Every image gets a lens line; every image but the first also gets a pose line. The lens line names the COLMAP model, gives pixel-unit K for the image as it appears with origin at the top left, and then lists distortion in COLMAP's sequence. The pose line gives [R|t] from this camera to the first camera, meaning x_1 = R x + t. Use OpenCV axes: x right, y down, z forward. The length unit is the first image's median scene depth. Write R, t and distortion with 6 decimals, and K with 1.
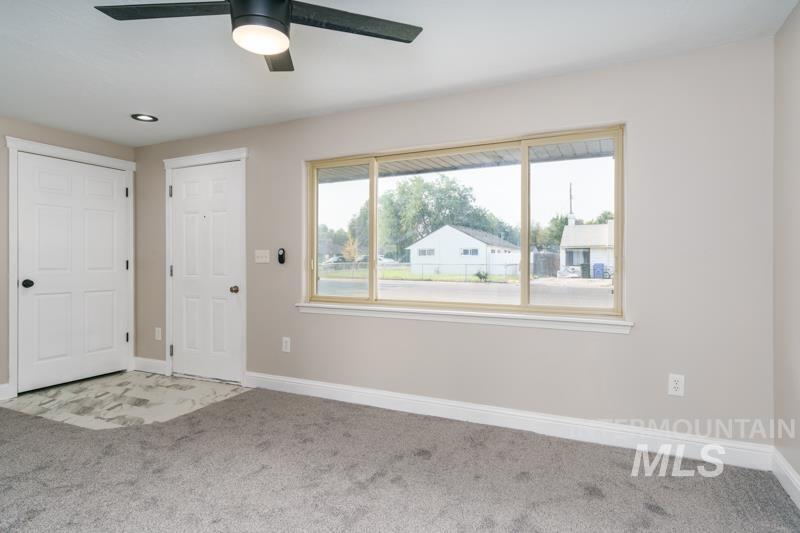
lens RADIAL K [[450.7, 0, 400.1], [0, 450.7, 258.9], [0, 0, 1]] dist [0.002634, 0.001908]
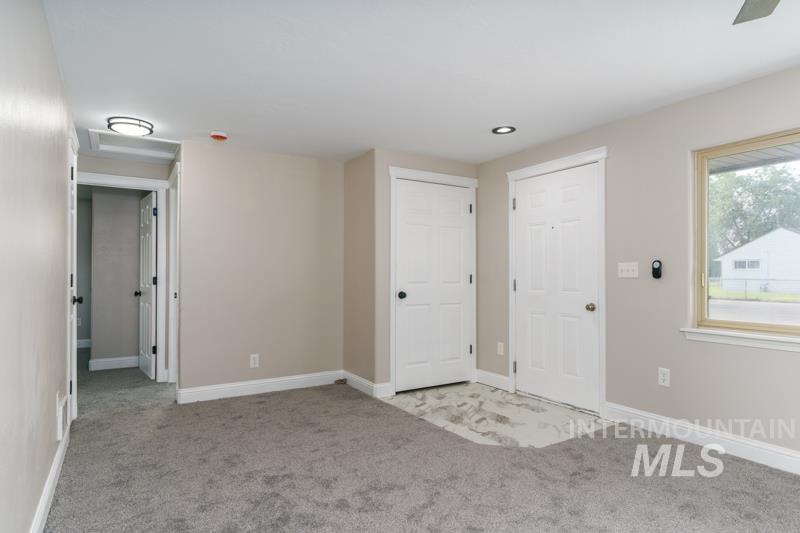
lens RADIAL K [[459.6, 0, 400.0], [0, 459.6, 266.5], [0, 0, 1]] dist [-0.000215, 0.000593]
pose [[0.843850, -0.008715, -0.536508, -0.200186], [0.001124, 0.999895, -0.014475, -0.000005], [0.536577, 0.011612, 0.843771, 0.030725]]
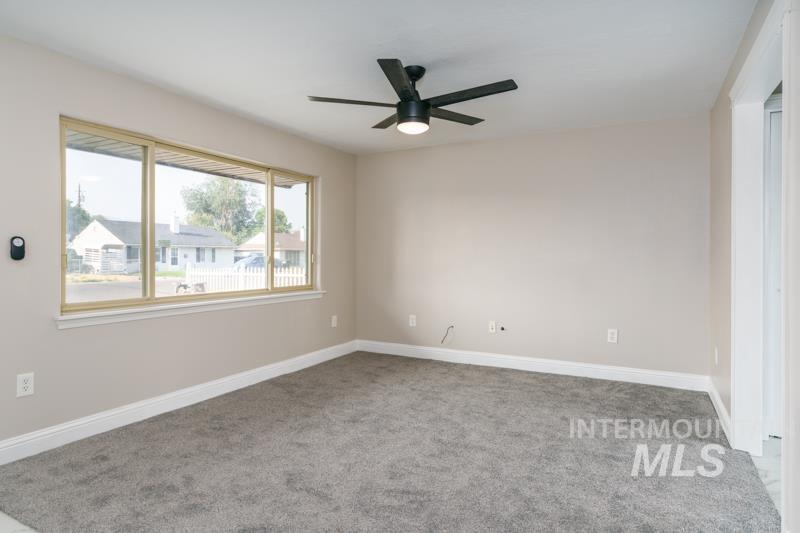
lens RADIAL K [[450.7, 0, 400.1], [0, 450.7, 258.9], [0, 0, 1]] dist [0.002634, 0.001908]
pose [[0.056141, -0.004359, 0.998413, -0.840974], [-0.007086, 0.999964, 0.004765, 0.001685], [-0.998398, -0.007343, 0.056108, 0.406760]]
